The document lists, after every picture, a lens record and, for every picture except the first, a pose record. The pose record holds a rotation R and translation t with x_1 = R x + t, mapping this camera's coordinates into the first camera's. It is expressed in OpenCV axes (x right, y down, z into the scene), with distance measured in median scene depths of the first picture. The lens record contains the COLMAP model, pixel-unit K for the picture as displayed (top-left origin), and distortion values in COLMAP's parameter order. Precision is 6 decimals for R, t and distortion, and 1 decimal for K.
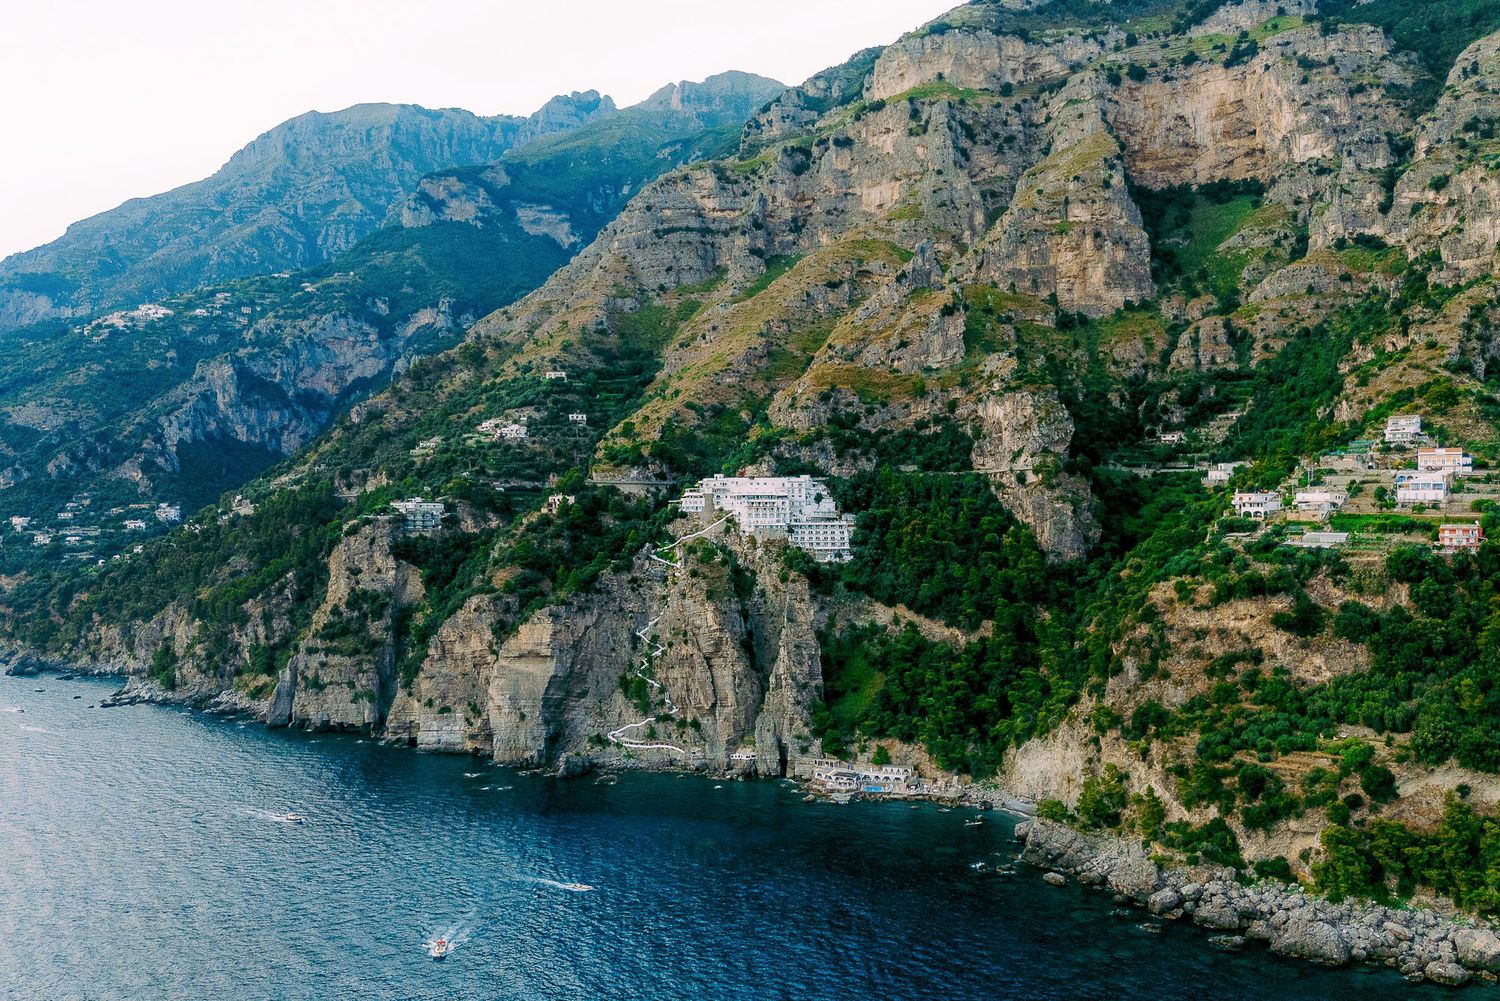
lens RADIAL K [[1400.4, 0, 752.5], [0, 1400.4, 496.8], [0, 0, 1]] dist [0.055881, -0.007810]
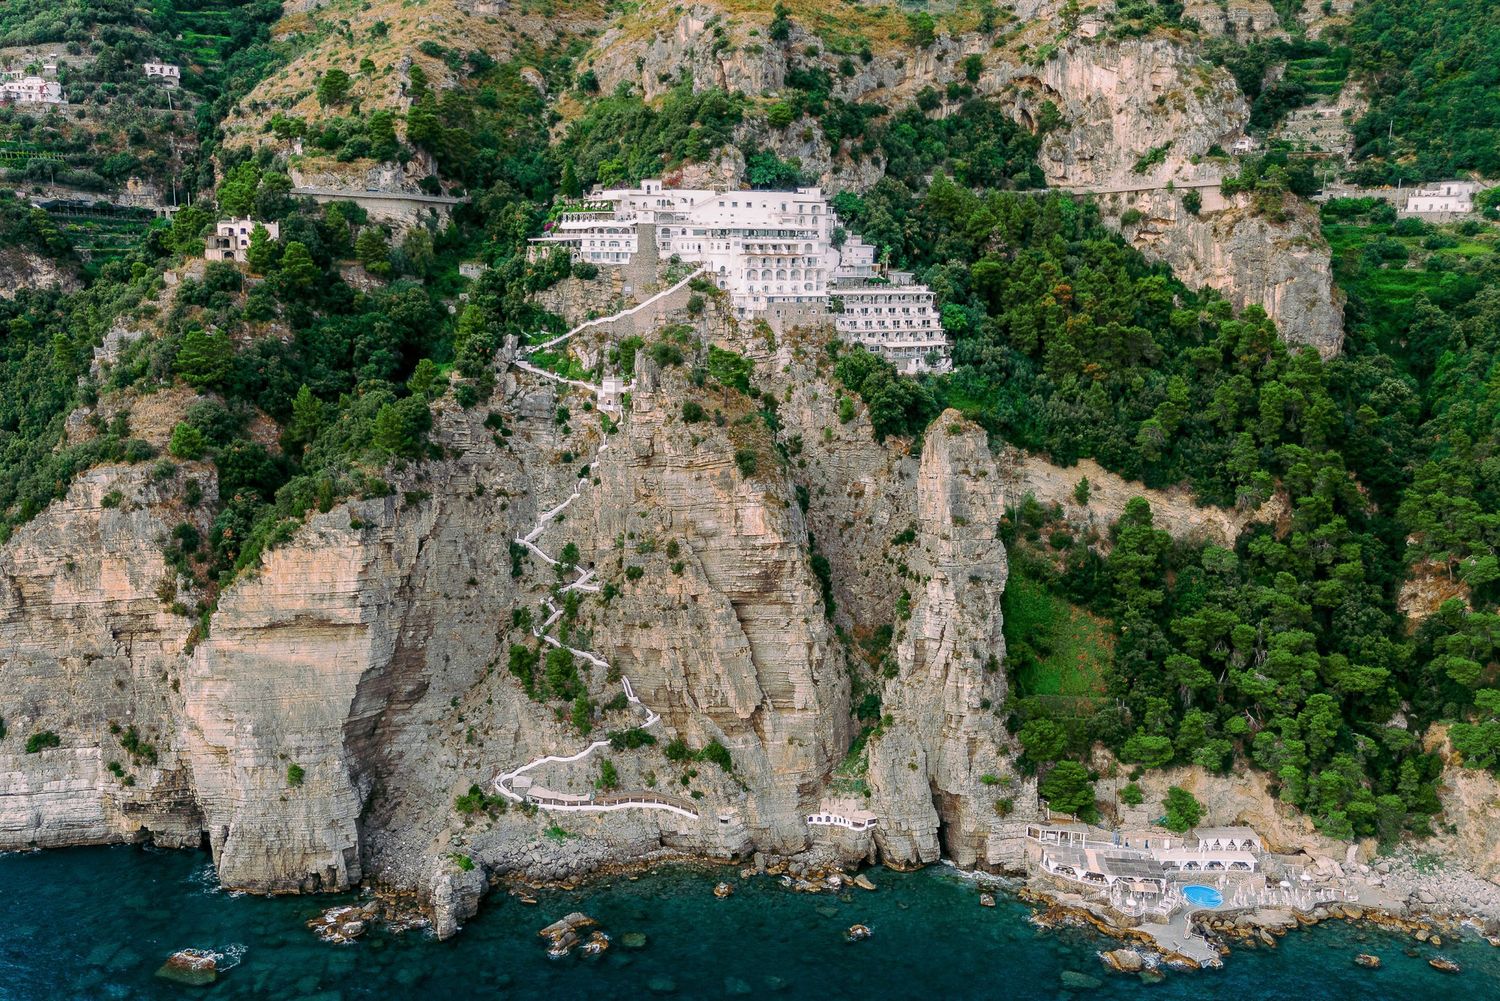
lens RADIAL K [[1483.0, 0, 785.1], [0, 1483.0, 544.2], [0, 0, 1]] dist [0.034079, 0.000000]
pose [[0.931880, -0.060609, 0.357667, -0.170195], [-0.013210, 0.979621, 0.200421, 0.002447], [-0.362525, -0.191493, 0.912089, 0.530419]]
